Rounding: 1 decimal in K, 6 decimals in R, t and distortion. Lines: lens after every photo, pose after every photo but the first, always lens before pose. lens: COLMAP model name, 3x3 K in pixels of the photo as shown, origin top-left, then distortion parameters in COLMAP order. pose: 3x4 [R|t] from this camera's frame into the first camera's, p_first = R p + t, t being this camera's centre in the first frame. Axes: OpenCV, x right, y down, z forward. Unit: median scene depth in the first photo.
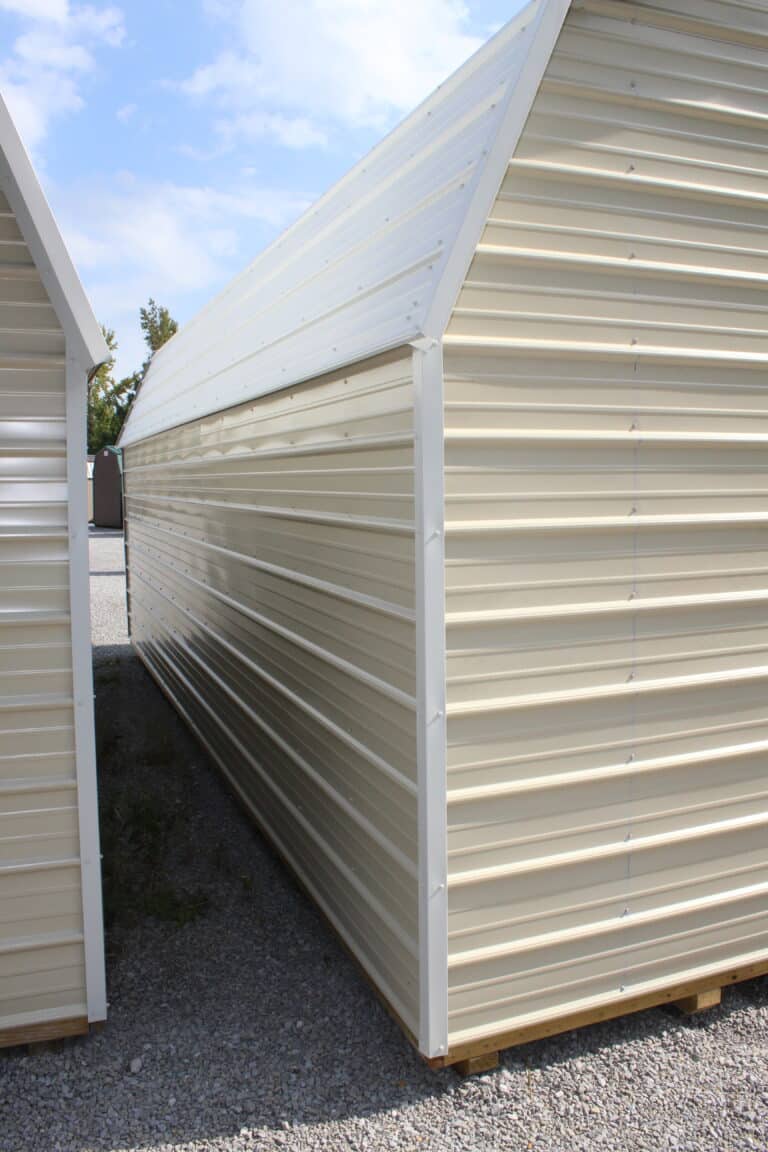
lens RADIAL K [[960.8, 0, 404.6], [0, 960.8, 573.1], [0, 0, 1]] dist [-0.172908, 0.154265]
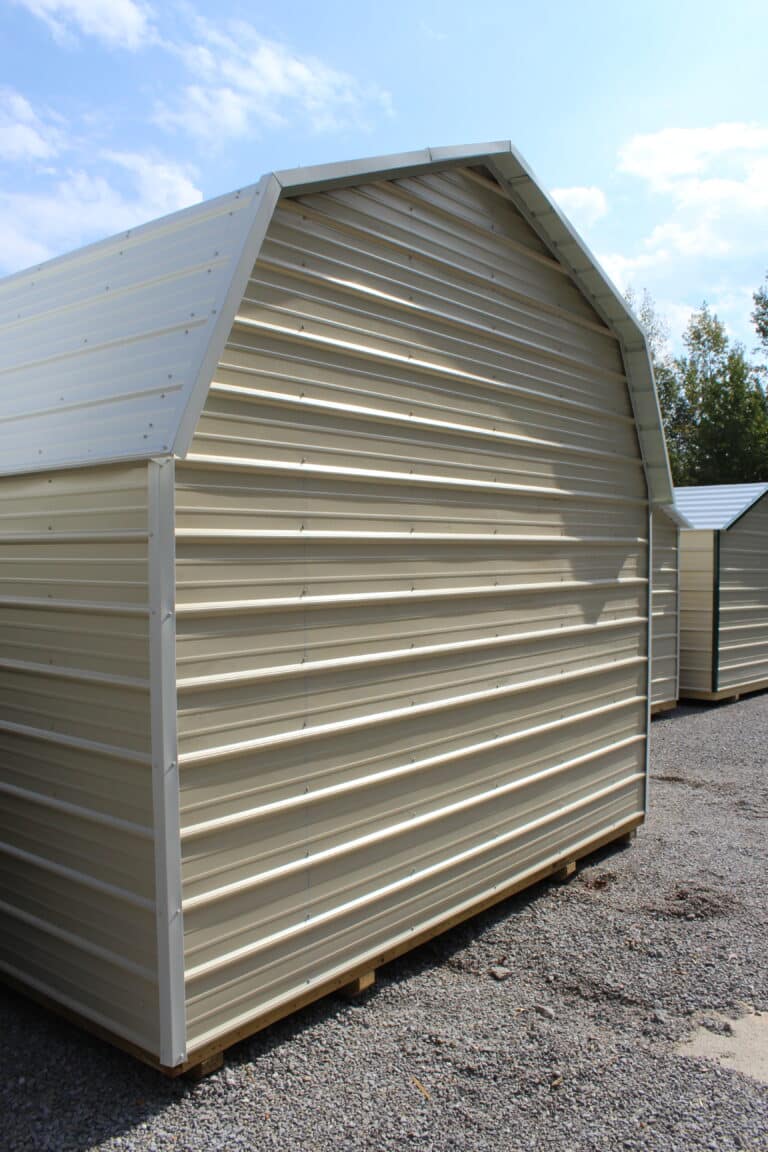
lens RADIAL K [[960.8, 0, 404.6], [0, 960.8, 573.1], [0, 0, 1]] dist [-0.172908, 0.154265]
pose [[0.862595, -0.000019, 0.505895, -0.299154], [0.041533, 0.996627, -0.070779, 0.004356], [-0.504188, 0.082065, 0.859686, -0.177753]]
